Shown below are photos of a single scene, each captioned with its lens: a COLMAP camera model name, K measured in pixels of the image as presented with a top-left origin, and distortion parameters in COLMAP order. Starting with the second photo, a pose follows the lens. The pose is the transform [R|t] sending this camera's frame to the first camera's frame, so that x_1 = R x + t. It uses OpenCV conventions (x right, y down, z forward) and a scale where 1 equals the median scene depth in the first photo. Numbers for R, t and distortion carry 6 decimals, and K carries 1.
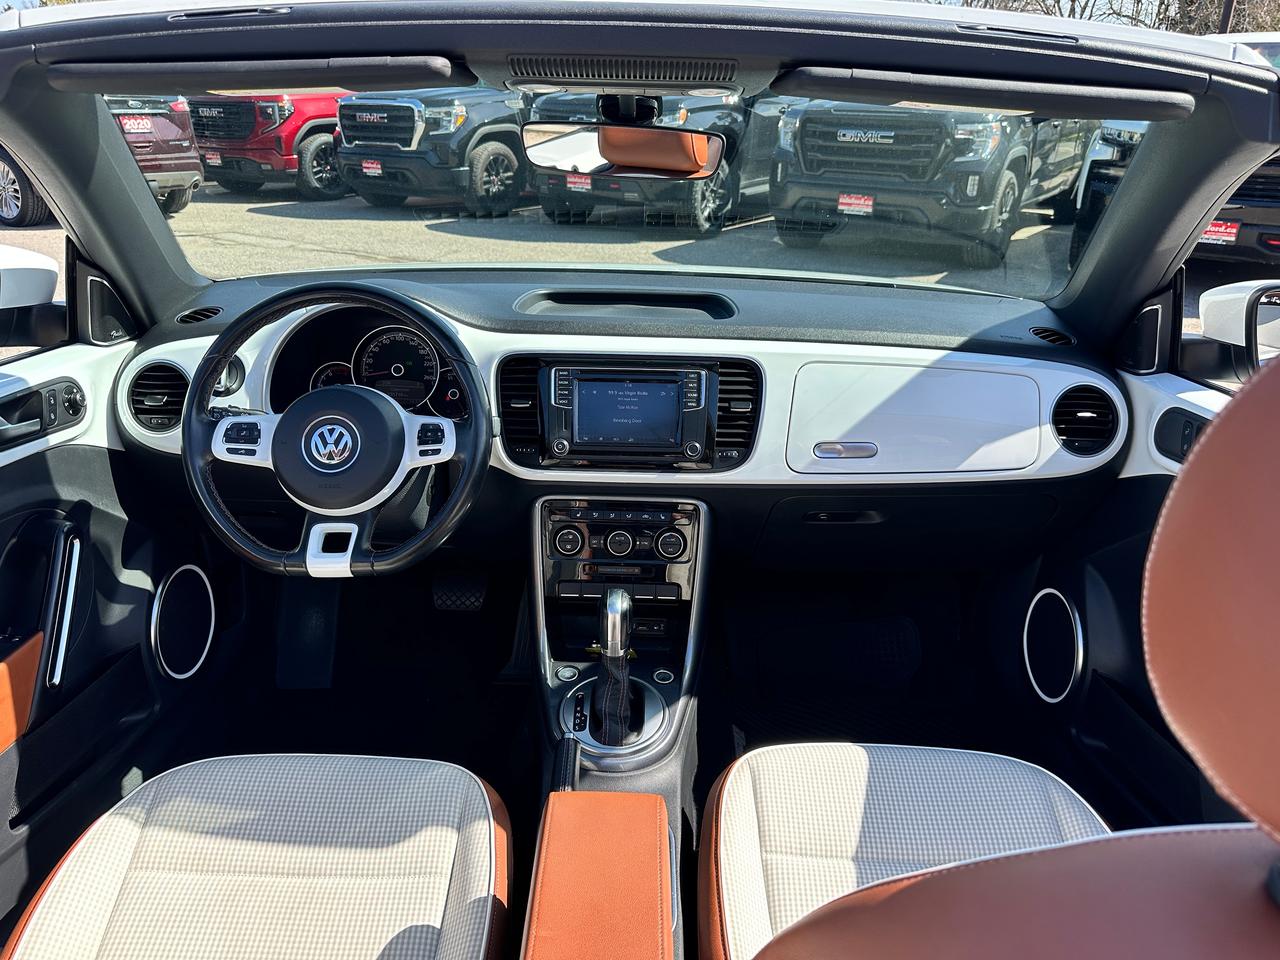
lens RADIAL K [[926.0, 0, 632.3], [0, 926.0, 456.2], [0, 0, 1]] dist [-0.034502, 0.027898]
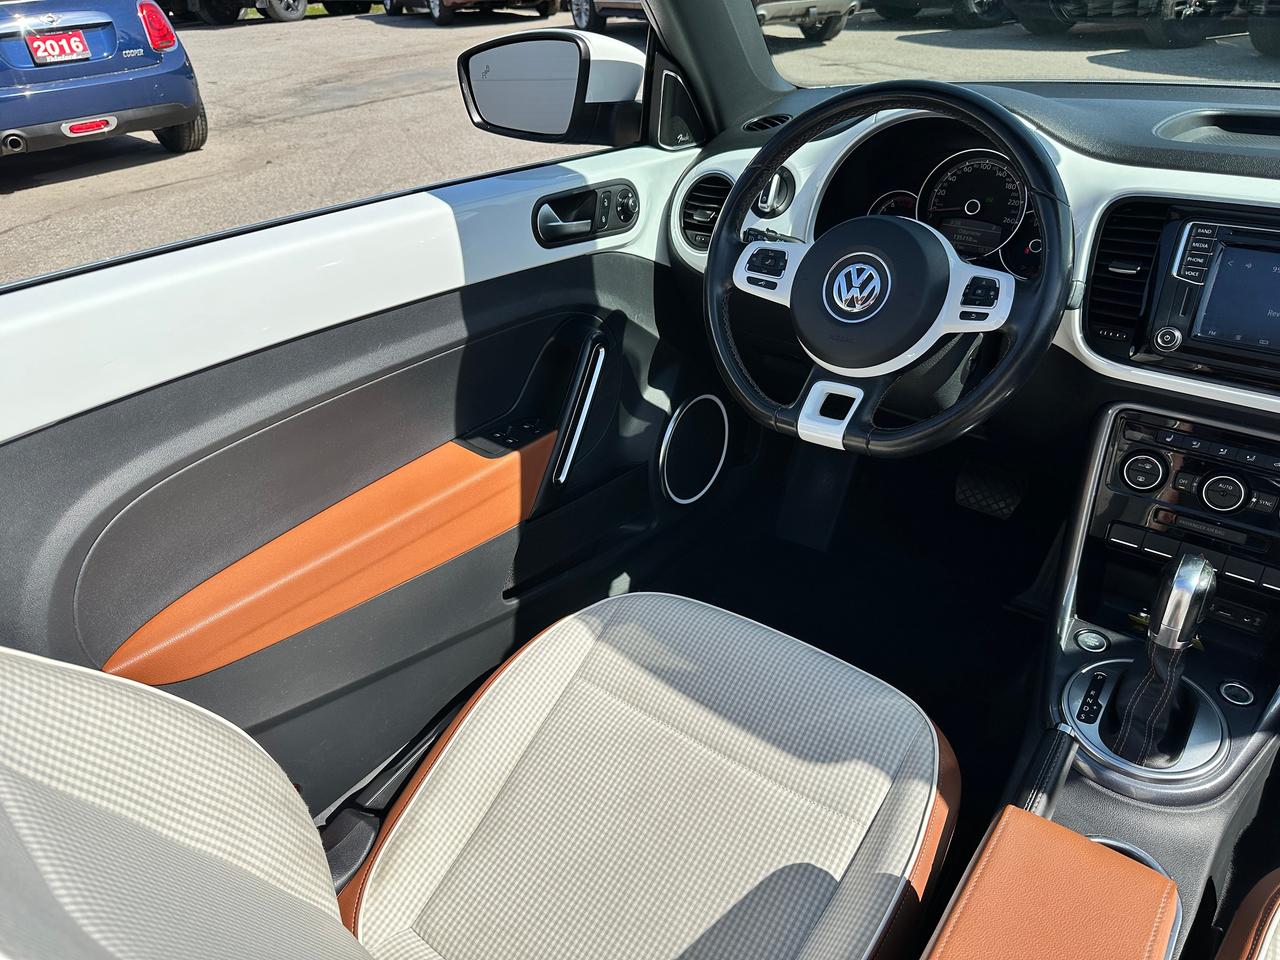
lens RADIAL K [[902.0, 0, 643.1], [0, 902.0, 487.4], [0, 0, 1]] dist [-0.000283, -0.011143]
pose [[0.802717, 0.259740, -0.536824, -0.001843], [-0.150097, 0.959185, 0.239657, -0.005674], [0.577162, -0.111801, 0.808941, 0.204846]]
